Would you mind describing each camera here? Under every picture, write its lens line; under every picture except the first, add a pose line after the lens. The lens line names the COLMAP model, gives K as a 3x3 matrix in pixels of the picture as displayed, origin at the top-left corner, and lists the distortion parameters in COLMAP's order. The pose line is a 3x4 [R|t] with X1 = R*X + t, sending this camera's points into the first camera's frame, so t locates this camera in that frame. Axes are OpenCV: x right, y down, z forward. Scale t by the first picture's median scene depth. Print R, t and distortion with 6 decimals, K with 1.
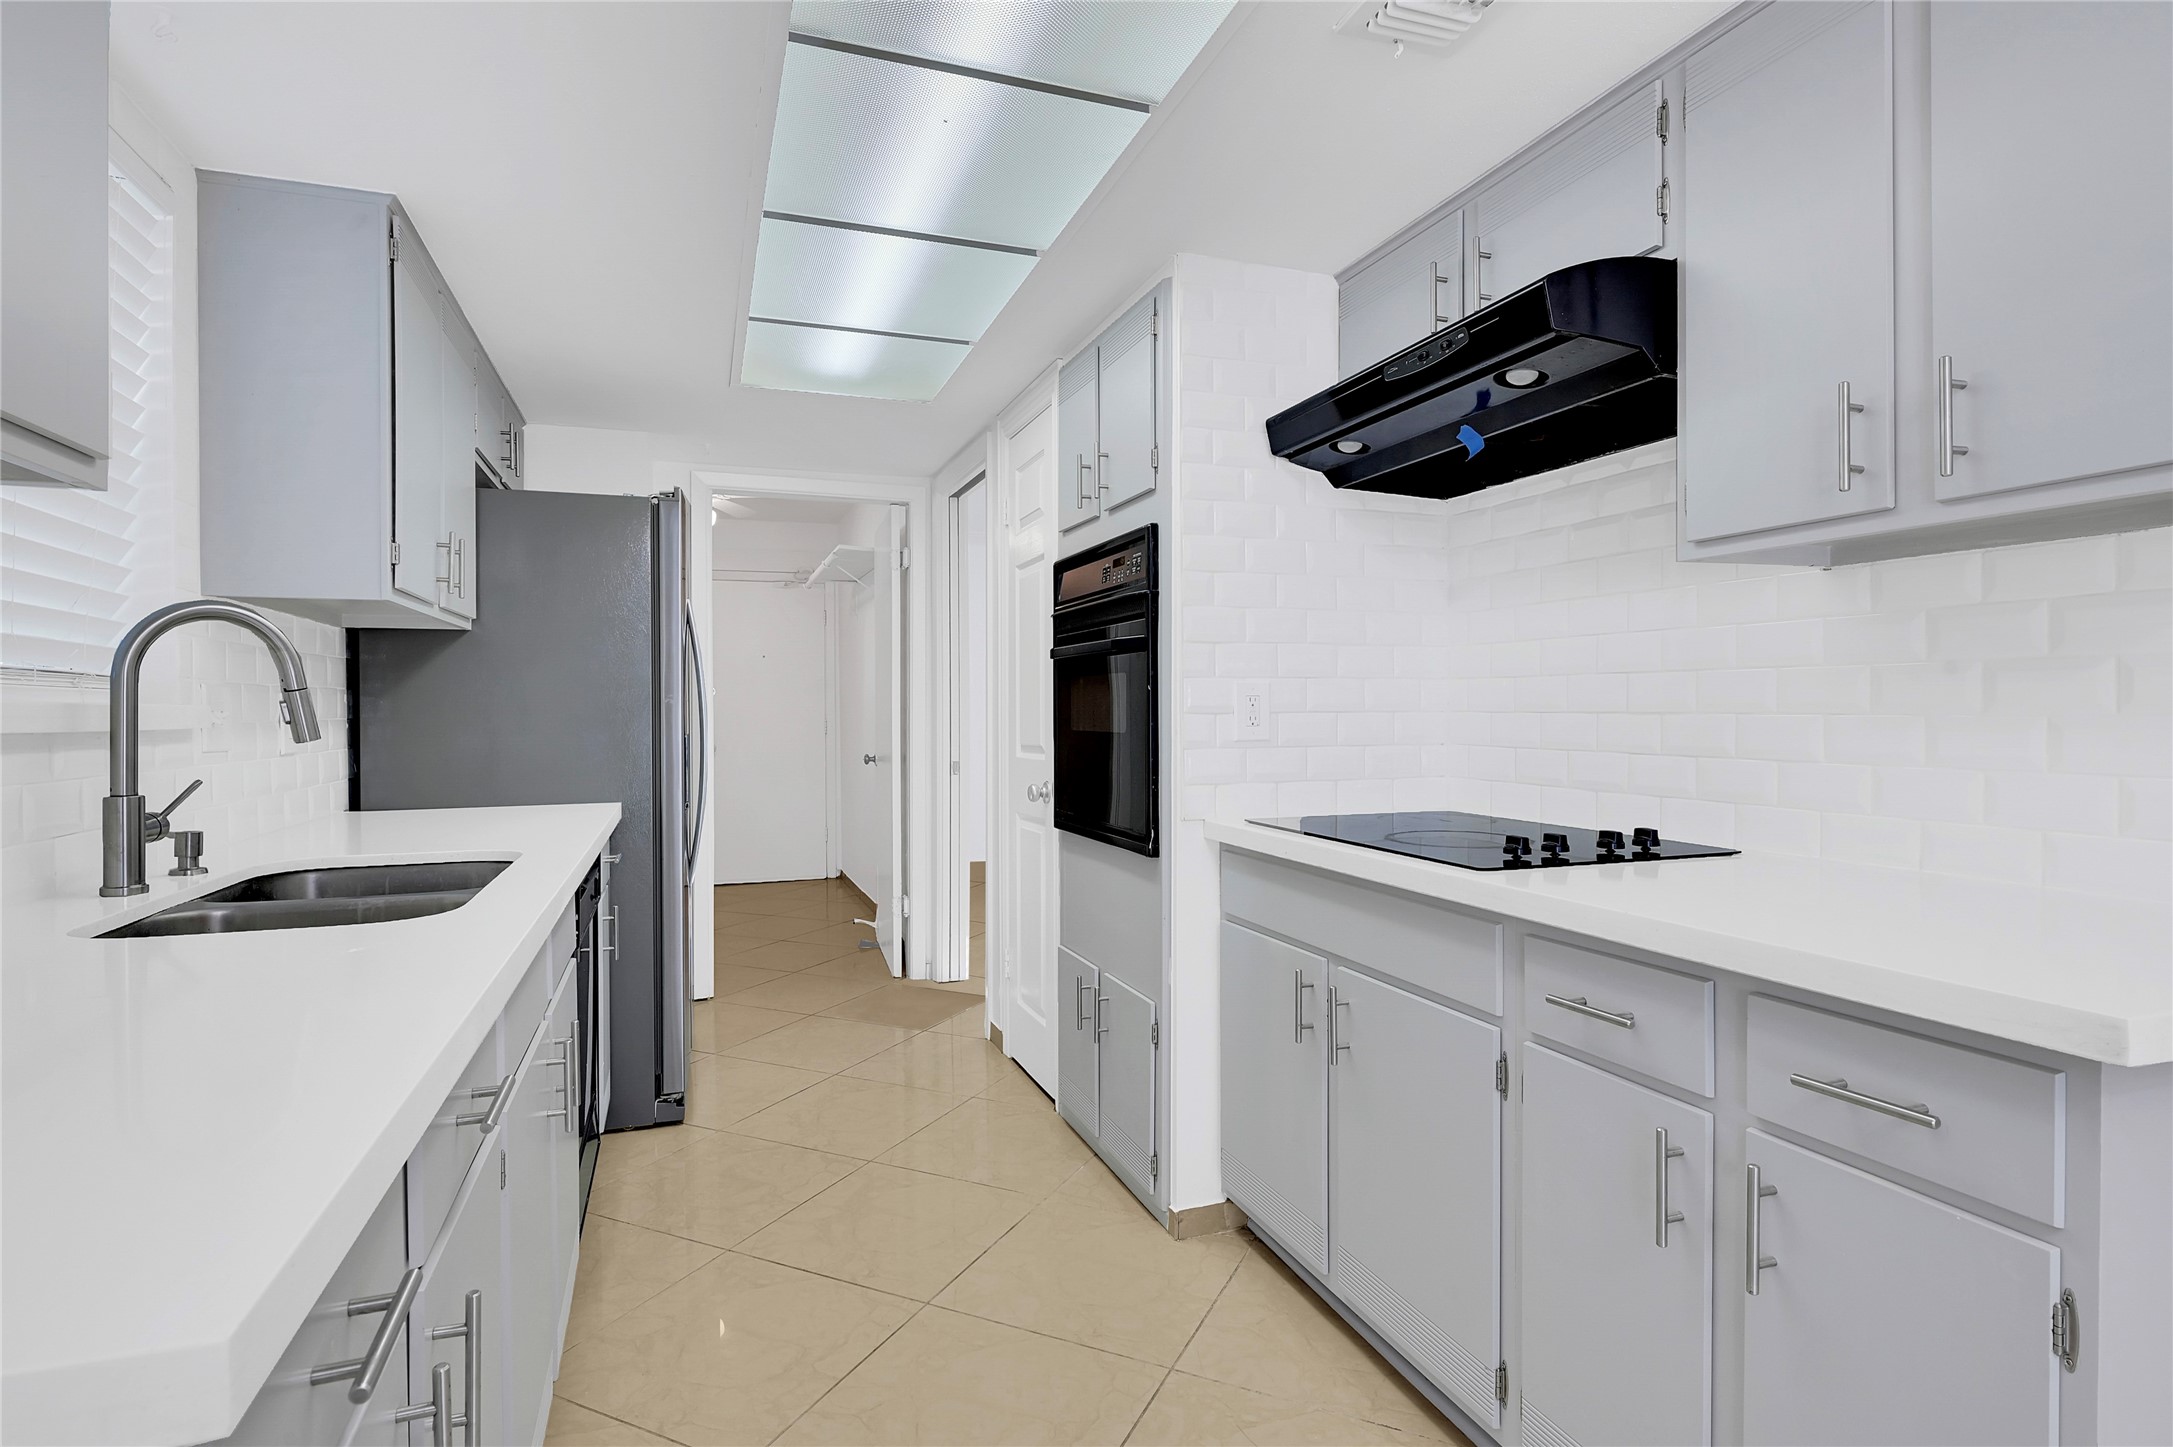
lens RADIAL K [[1110.0, 0, 1085.8], [0, 1110.0, 717.4], [0, 0, 1]] dist [0.005073, 0.001375]
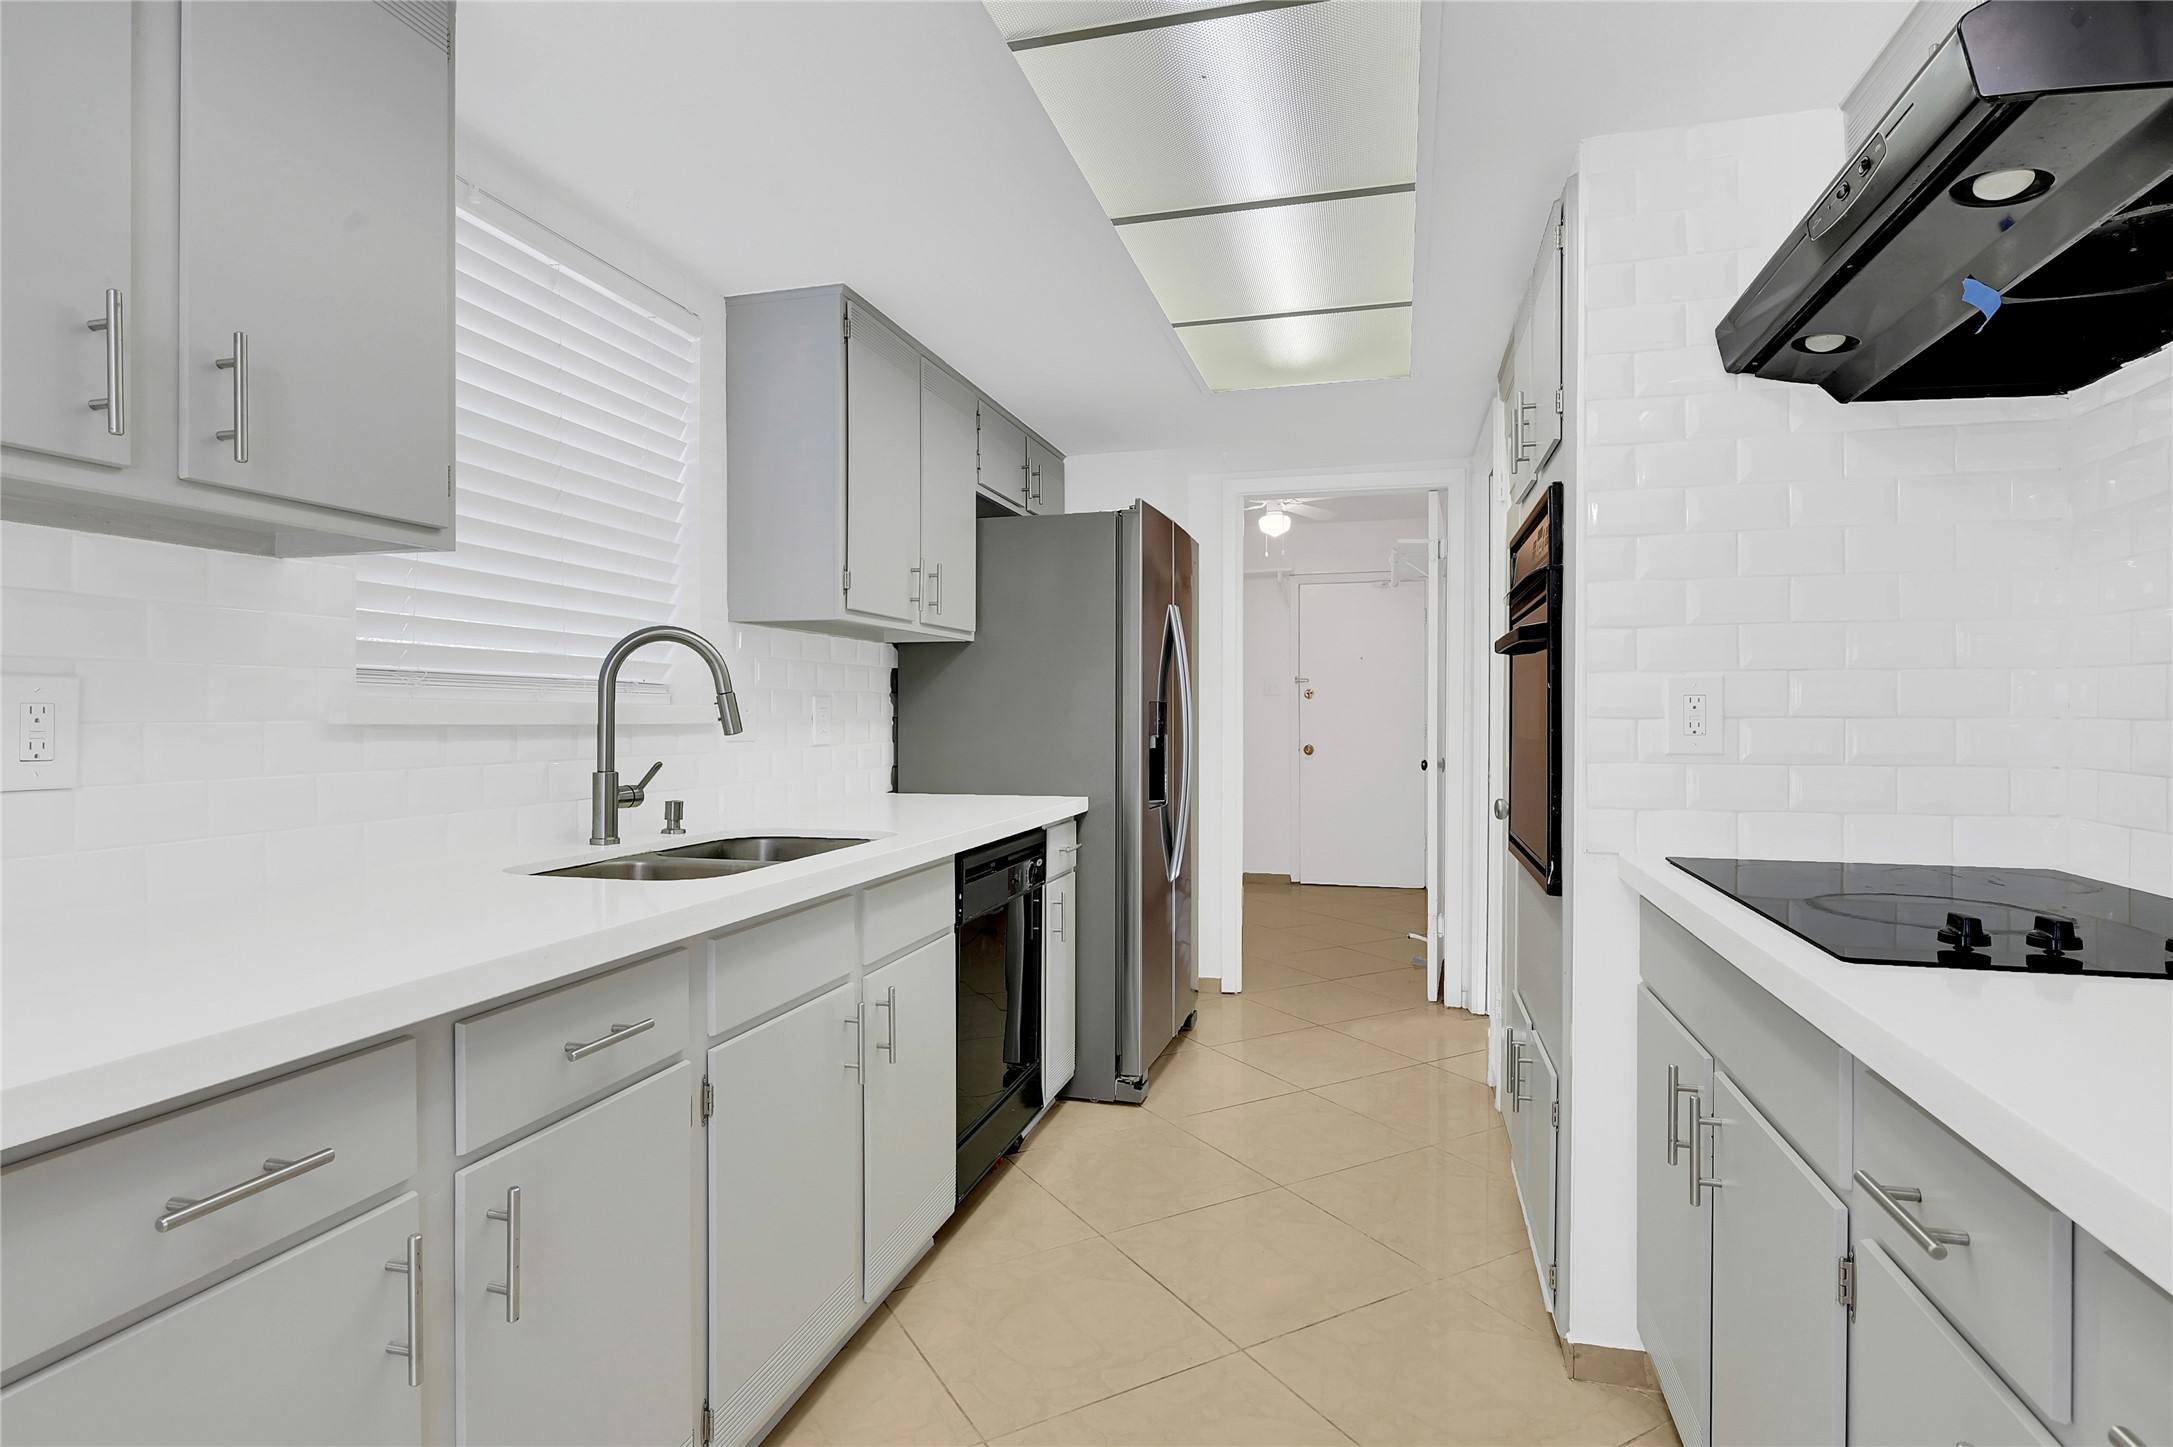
lens RADIAL K [[1119.3, 0, 1087.7], [0, 1119.3, 717.9], [0, 0, 1]] dist [0.011712, 0.001661]
pose [[0.818399, 0.007800, -0.574597, 0.292222], [-0.008674, 0.999962, 0.001221, -0.001656], [0.574584, 0.003984, 0.818436, 0.155711]]
